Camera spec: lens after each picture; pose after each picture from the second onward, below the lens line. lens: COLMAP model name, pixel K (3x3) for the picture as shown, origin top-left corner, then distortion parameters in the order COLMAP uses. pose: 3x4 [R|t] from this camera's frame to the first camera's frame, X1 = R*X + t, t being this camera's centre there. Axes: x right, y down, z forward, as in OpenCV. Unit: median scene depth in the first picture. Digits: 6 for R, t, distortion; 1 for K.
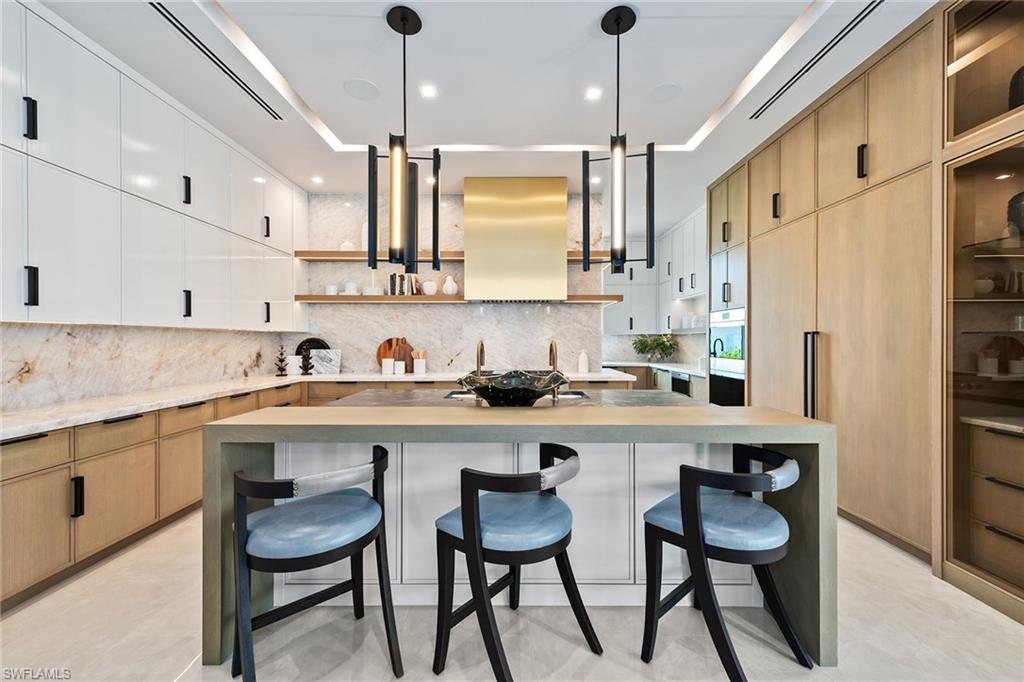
lens RADIAL K [[396.2, 0, 518.3], [0, 396.2, 340.4], [0, 0, 1]] dist [-0.000495, -0.000151]
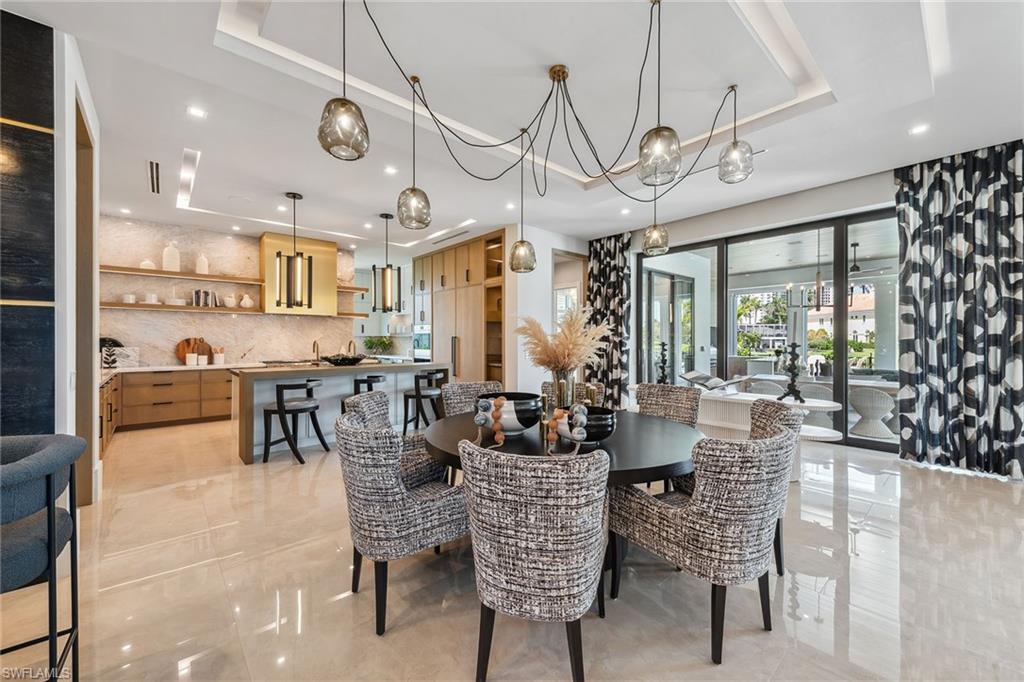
lens RADIAL K [[402.2, 0, 508.5], [0, 402.2, 342.9], [0, 0, 1]] dist [0.004551, 0.000008]
pose [[0.758053, -0.003635, 0.652182, -0.419381], [0.000773, 0.999989, 0.004675, 0.004780], [-0.652192, -0.003040, 0.758048, -0.735723]]
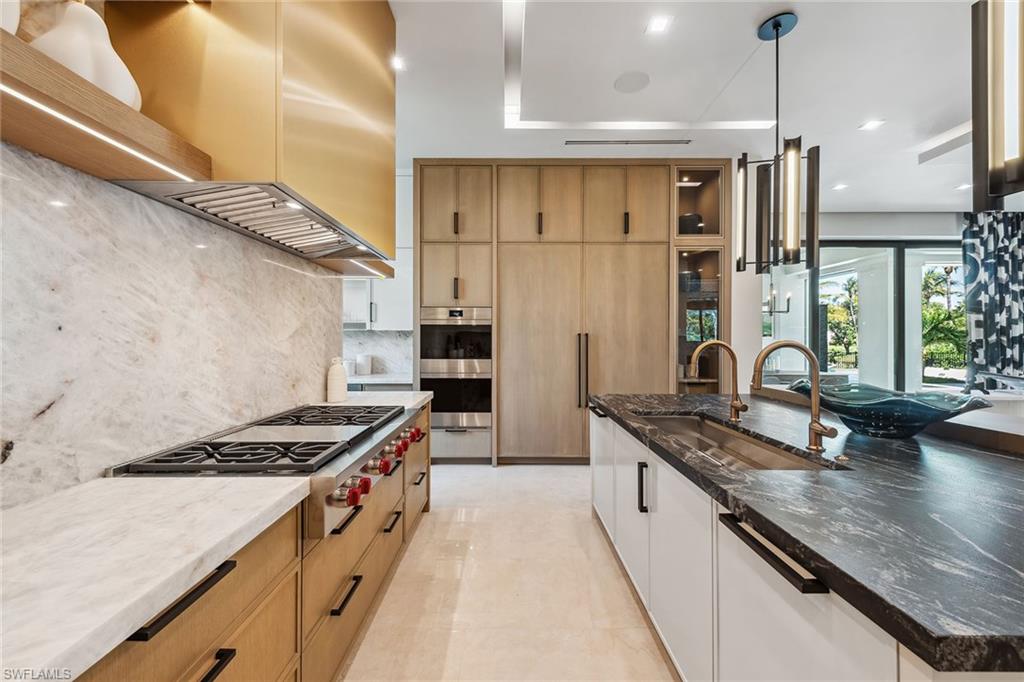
lens RADIAL K [[402.2, 0, 508.5], [0, 402.2, 342.9], [0, 0, 1]] dist [0.004551, 0.000008]
pose [[0.001996, -0.004102, 0.999990, -0.388584], [0.003465, 0.999986, 0.004095, 0.002597], [-0.999992, 0.003456, 0.002010, 0.808802]]
